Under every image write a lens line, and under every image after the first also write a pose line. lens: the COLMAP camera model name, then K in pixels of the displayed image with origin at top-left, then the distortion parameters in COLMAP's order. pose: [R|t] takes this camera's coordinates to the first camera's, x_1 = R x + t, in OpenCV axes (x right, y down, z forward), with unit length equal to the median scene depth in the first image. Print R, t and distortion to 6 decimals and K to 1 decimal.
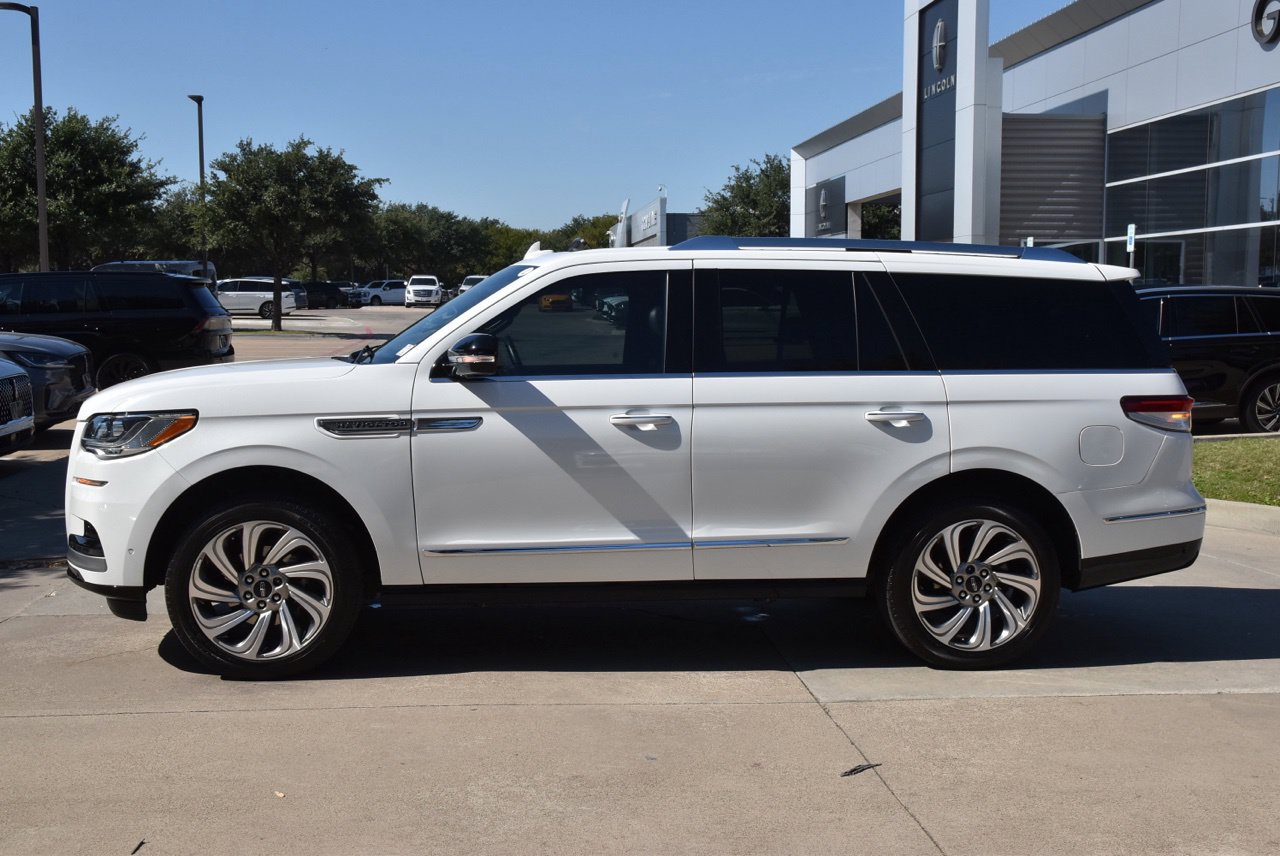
lens RADIAL K [[1441.3, 0, 658.1], [0, 1441.3, 426.4], [0, 0, 1]] dist [0.027162, 0.013610]
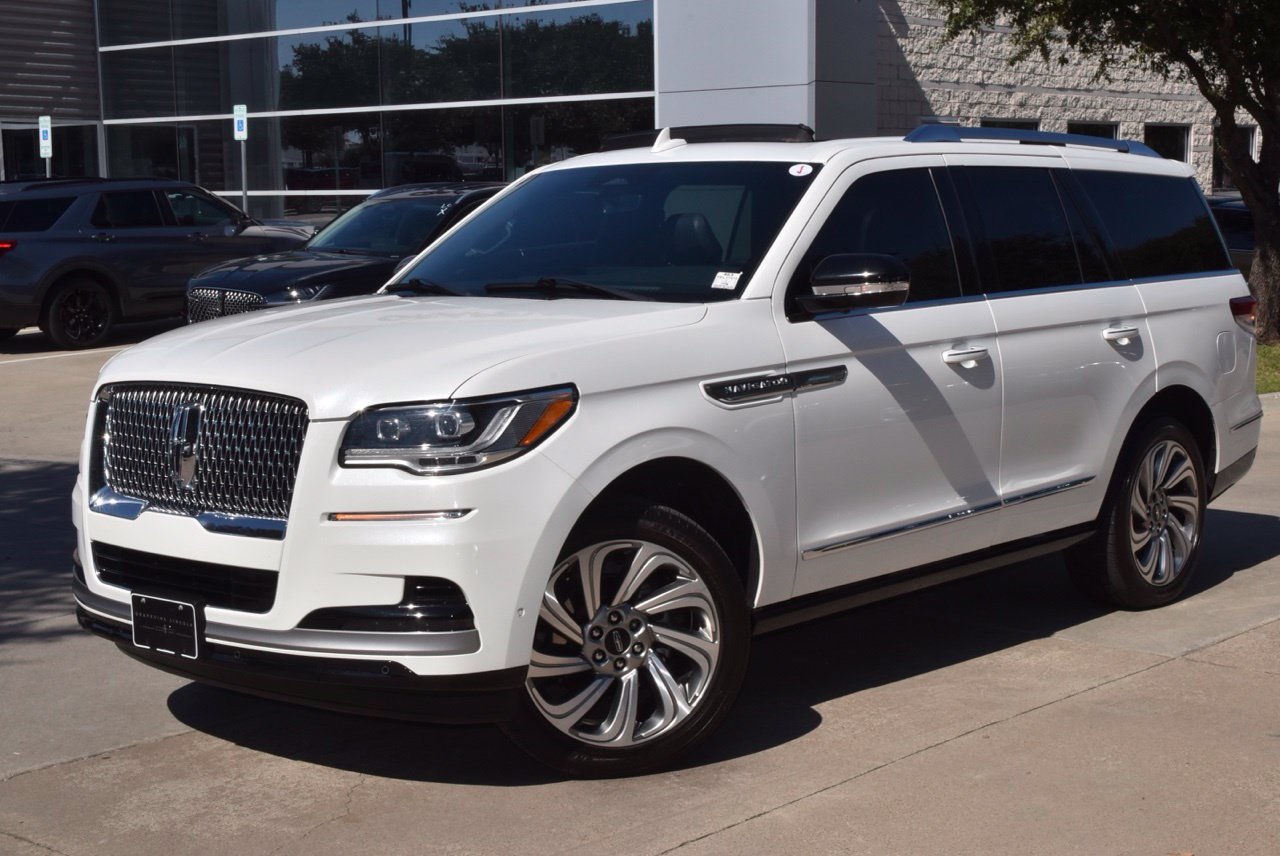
lens RADIAL K [[1848.7, 0, 706.4], [0, 1848.7, 427.0], [0, 0, 1]] dist [0.068766, 0.117341]
pose [[0.742527, -0.091052, 0.663599, -0.781748], [0.068437, 0.995846, 0.060064, -0.035602], [-0.666311, 0.000815, 0.745674, 0.313115]]
